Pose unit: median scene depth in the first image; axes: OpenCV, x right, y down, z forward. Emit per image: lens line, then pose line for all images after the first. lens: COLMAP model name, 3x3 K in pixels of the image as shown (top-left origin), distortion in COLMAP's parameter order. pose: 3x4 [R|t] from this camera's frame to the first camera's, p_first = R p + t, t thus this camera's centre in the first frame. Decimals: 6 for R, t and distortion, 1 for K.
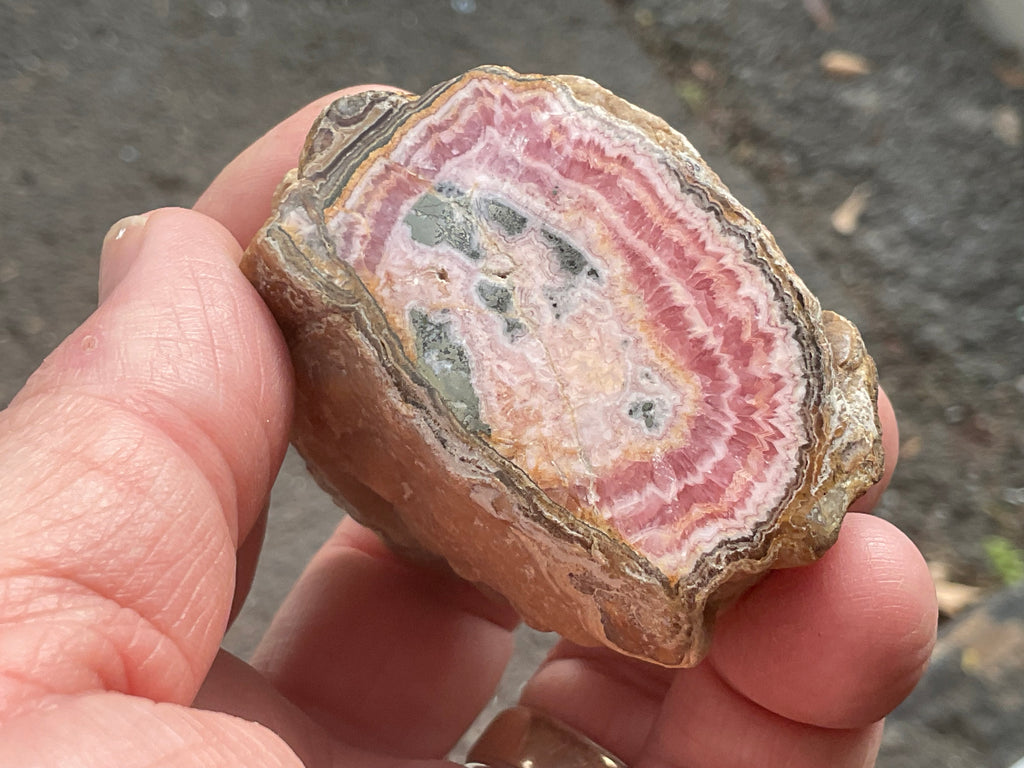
lens RADIAL K [[1788.7, 0, 512.0], [0, 1788.7, 384.0], [0, 0, 1]] dist [0.030716, 0.197374]
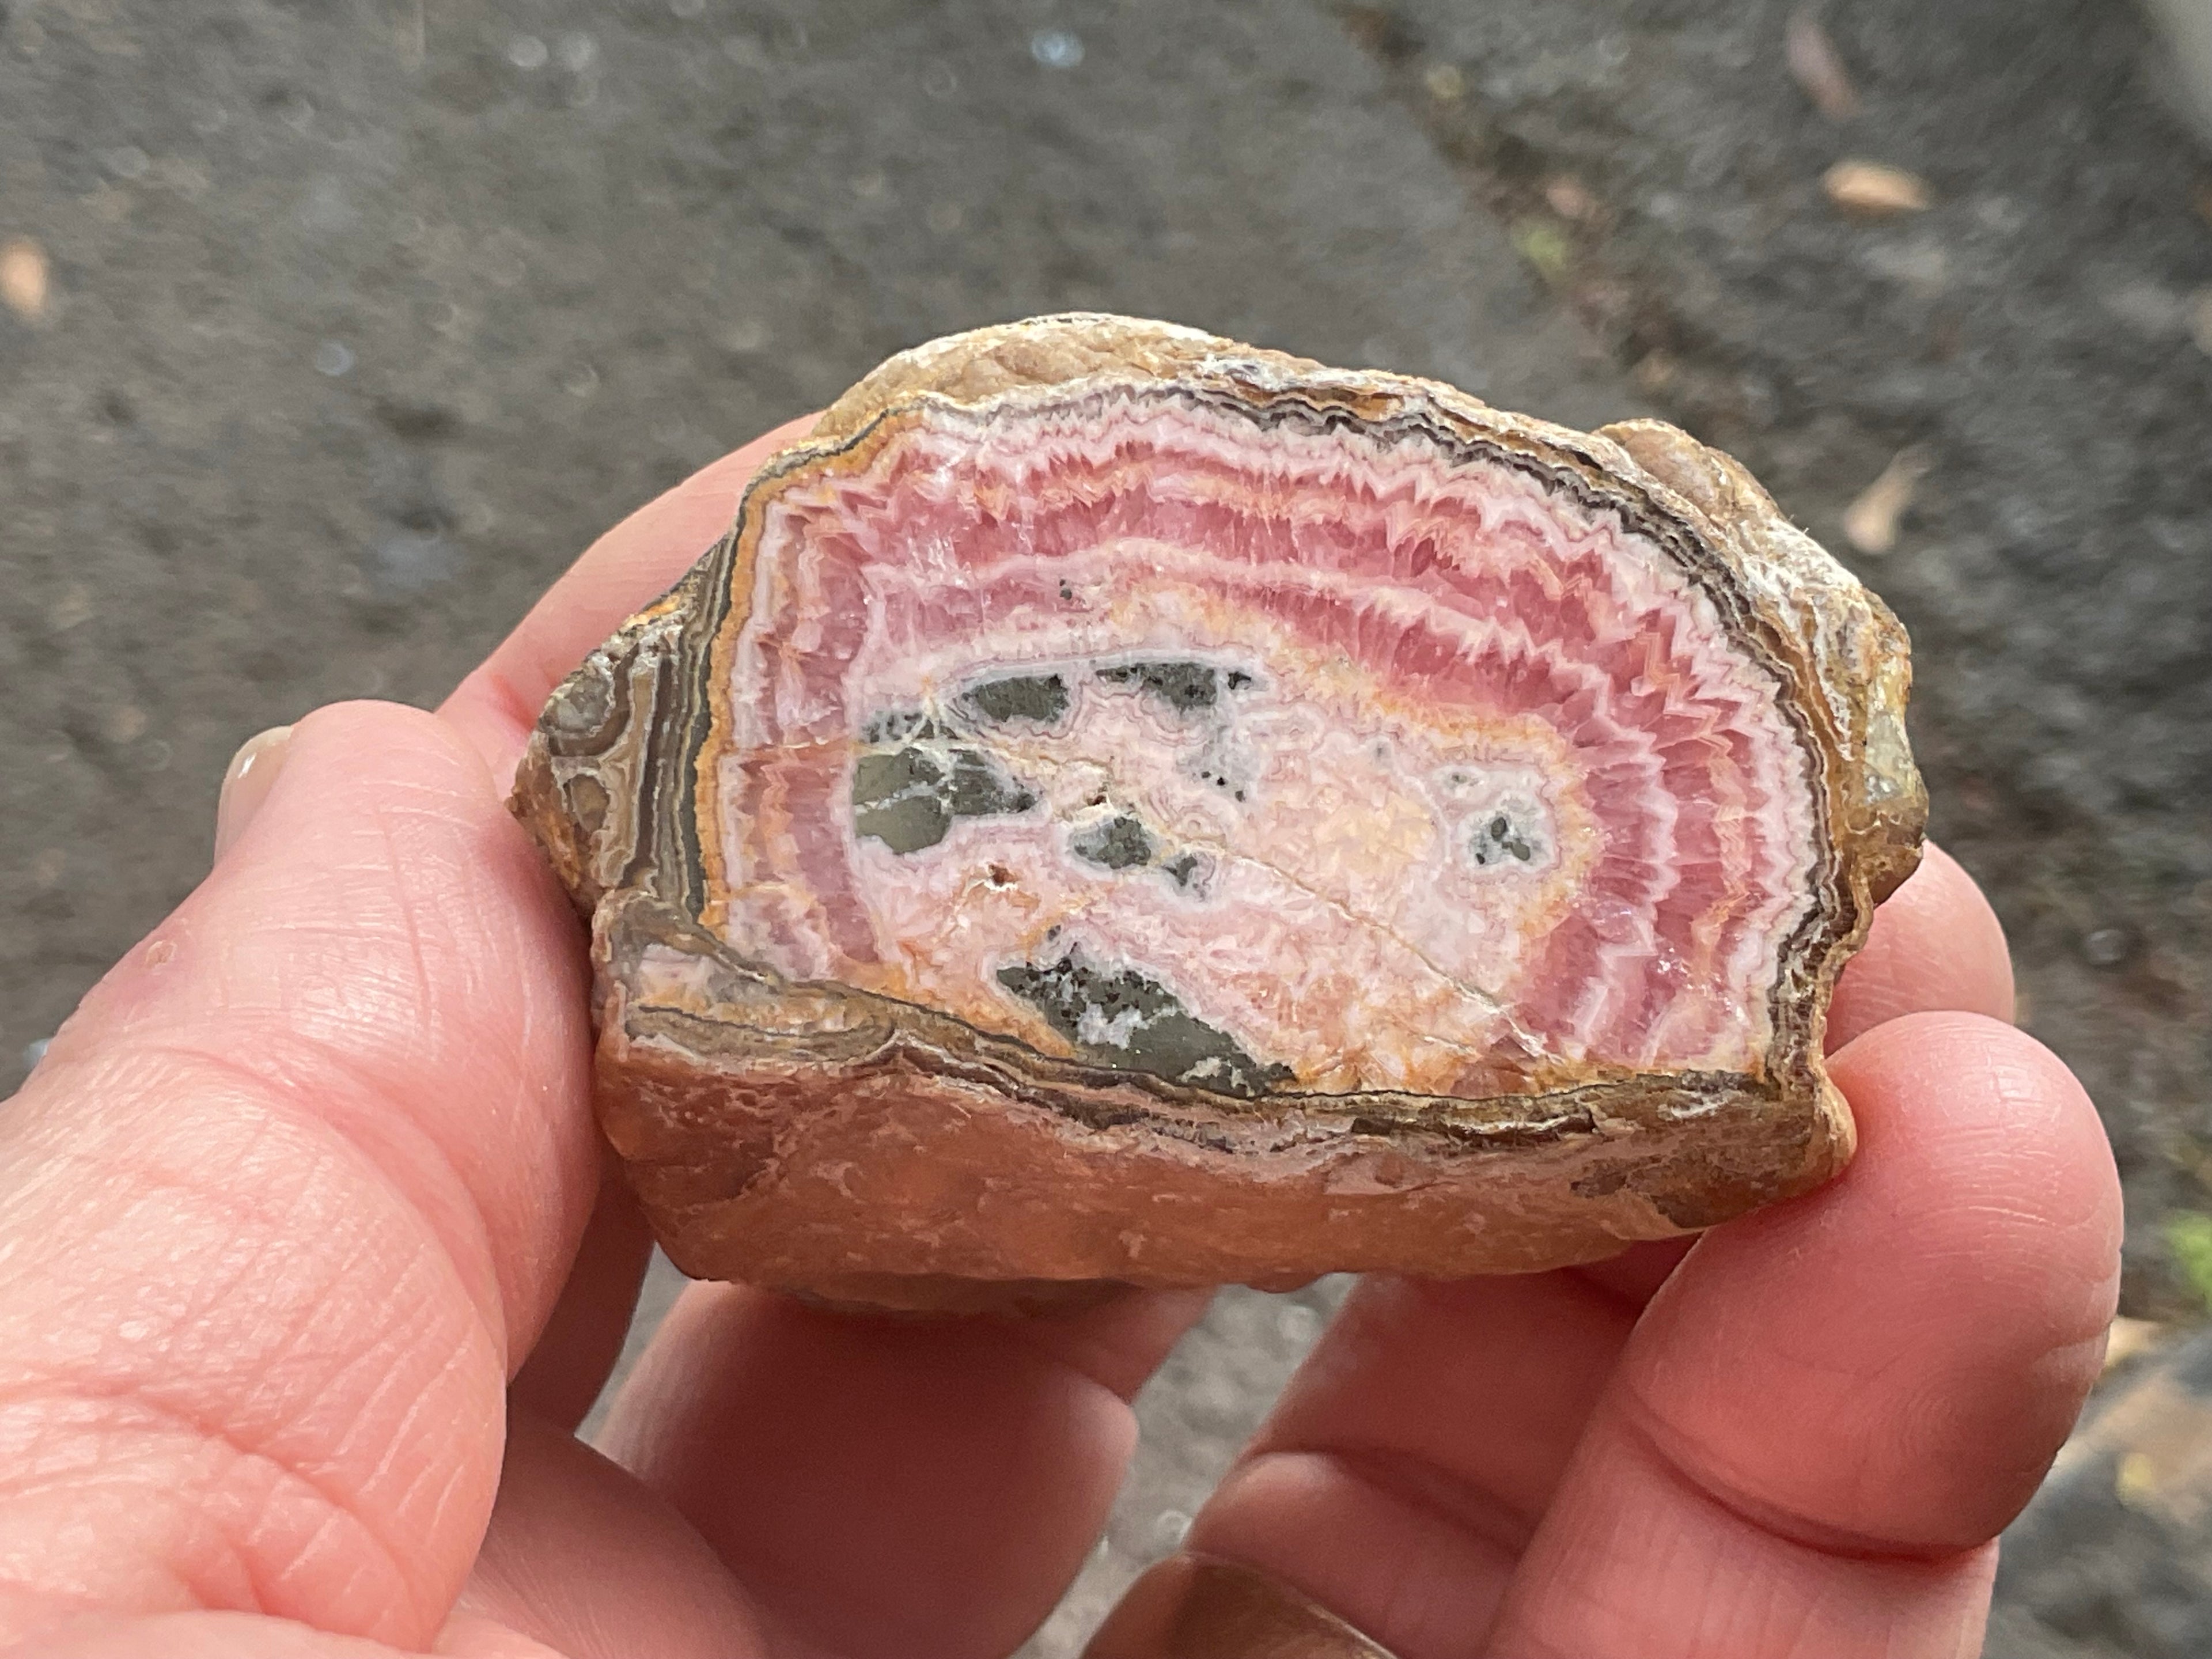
lens RADIAL K [[3863.8, 0, 1106.0], [0, 3863.8, 829.5], [0, 0, 1]] dist [0.030716, 0.197374]
pose [[0.765331, -0.627133, 0.144815, -0.159827], [0.603965, 0.777515, 0.175203, -0.236350], [-0.222472, -0.046625, 0.973824, -0.015704]]
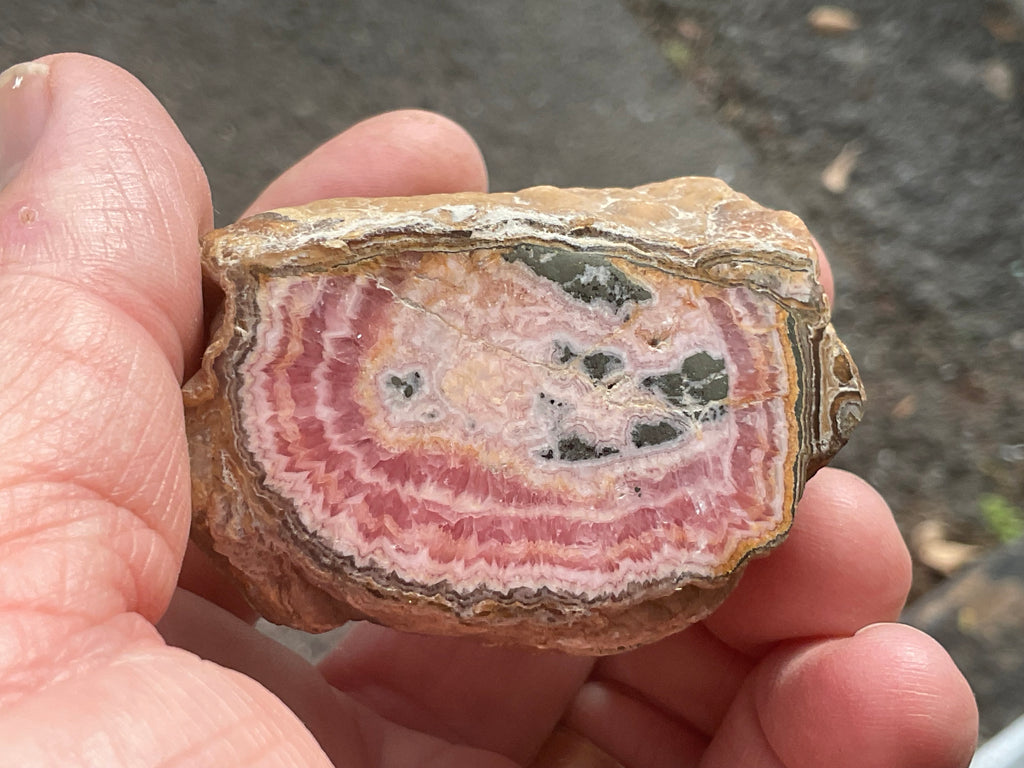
lens RADIAL K [[1788.7, 0, 512.0], [0, 1788.7, 384.0], [0, 0, 1]] dist [0.030716, 0.197374]
pose [[-0.699314, 0.702913, -0.129895, 0.156580], [-0.714809, -0.686959, 0.130906, -0.147251], [0.002783, 0.184394, 0.982848, 0.056080]]
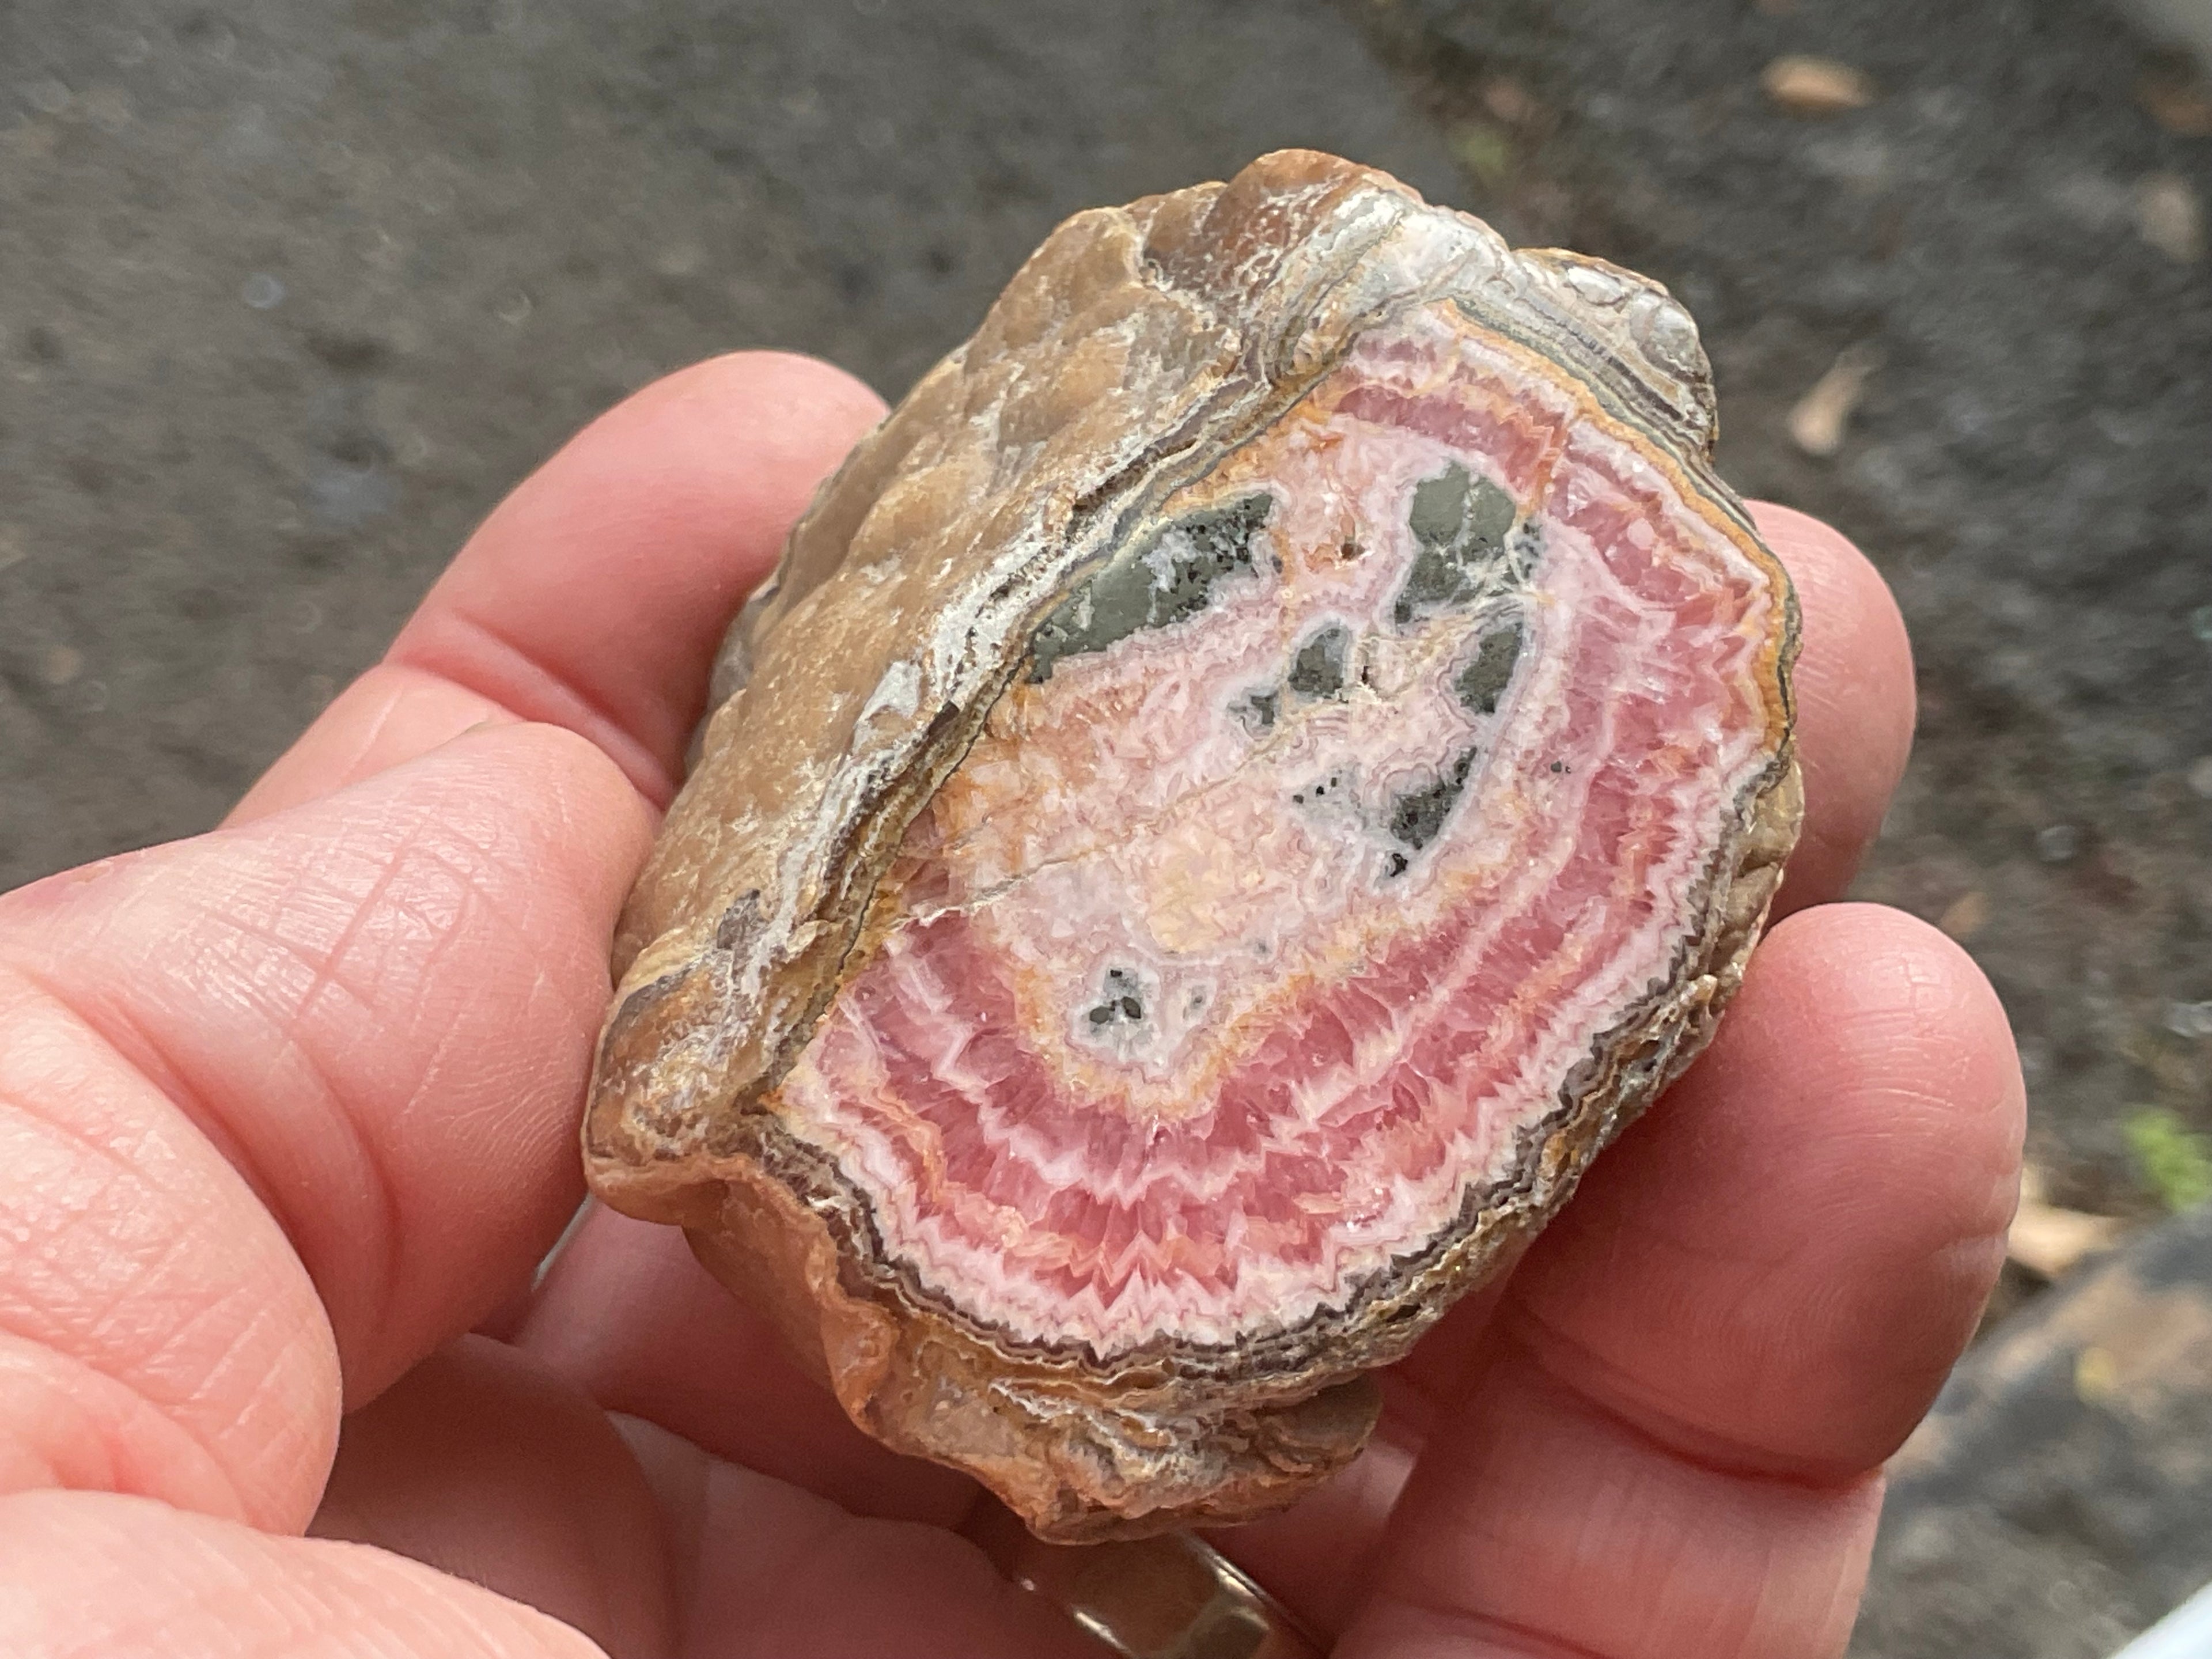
lens RADIAL K [[3863.8, 0, 1106.0], [0, 3863.8, 829.5], [0, 0, 1]] dist [0.030716, 0.197374]
pose [[0.126949, 0.988318, -0.084336, 0.112323], [-0.991803, 0.125233, -0.025353, 0.038864], [-0.014495, 0.086863, 0.996115, -0.010305]]
